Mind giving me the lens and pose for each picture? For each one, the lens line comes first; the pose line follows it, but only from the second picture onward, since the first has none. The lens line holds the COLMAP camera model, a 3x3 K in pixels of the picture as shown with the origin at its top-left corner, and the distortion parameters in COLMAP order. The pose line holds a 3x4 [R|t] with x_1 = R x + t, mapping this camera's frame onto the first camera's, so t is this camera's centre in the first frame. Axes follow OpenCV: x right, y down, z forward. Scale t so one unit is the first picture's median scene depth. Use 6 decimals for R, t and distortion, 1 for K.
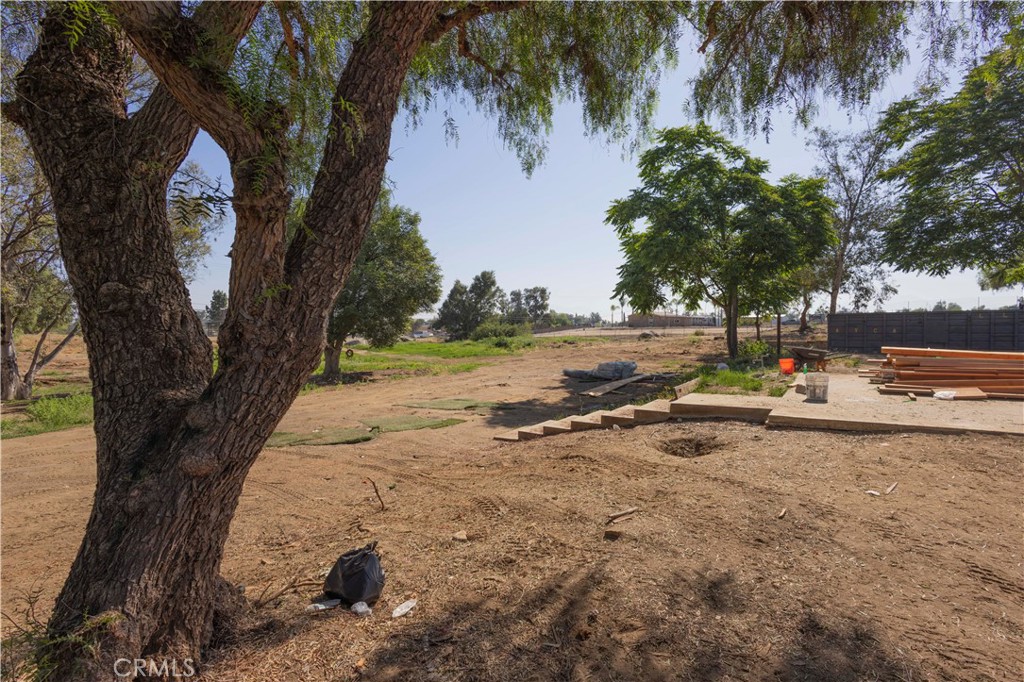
lens RADIAL K [[462.8, 0, 507.8], [0, 462.8, 339.4], [0, 0, 1]] dist [-0.002888, -0.001186]
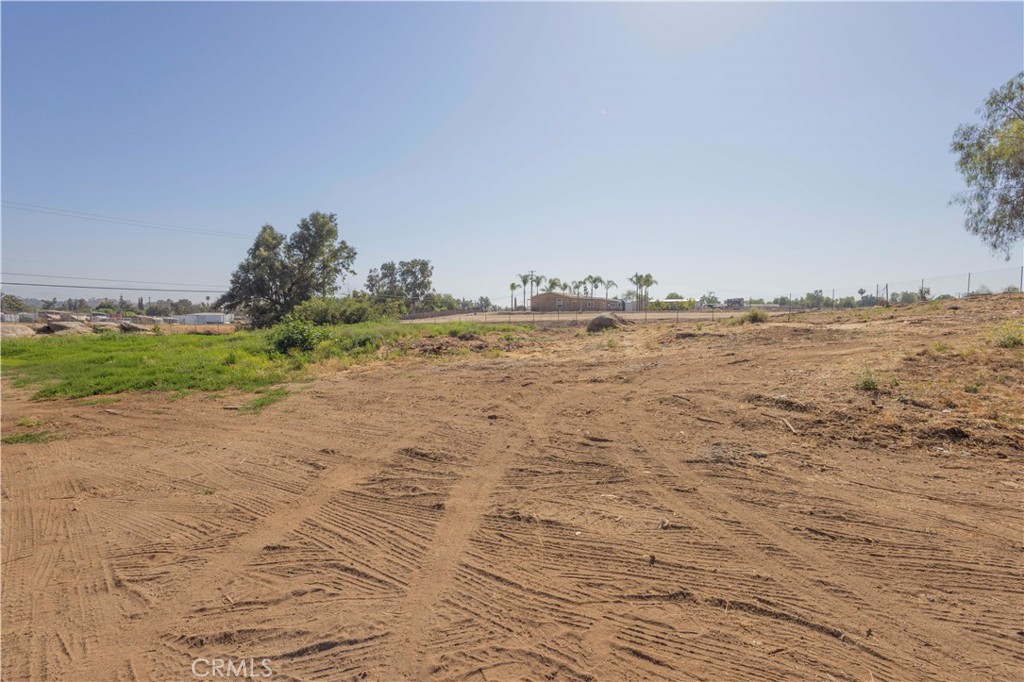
lens RADIAL K [[462.8, 0, 508.9], [0, 462.8, 333.6], [0, 0, 1]] dist [-0.002888, -0.001186]
pose [[0.969716, -0.001701, 0.244228, 0.023923], [-0.002543, 0.999851, 0.017064, -0.001583], [-0.244220, -0.017169, 0.969568, 0.199514]]
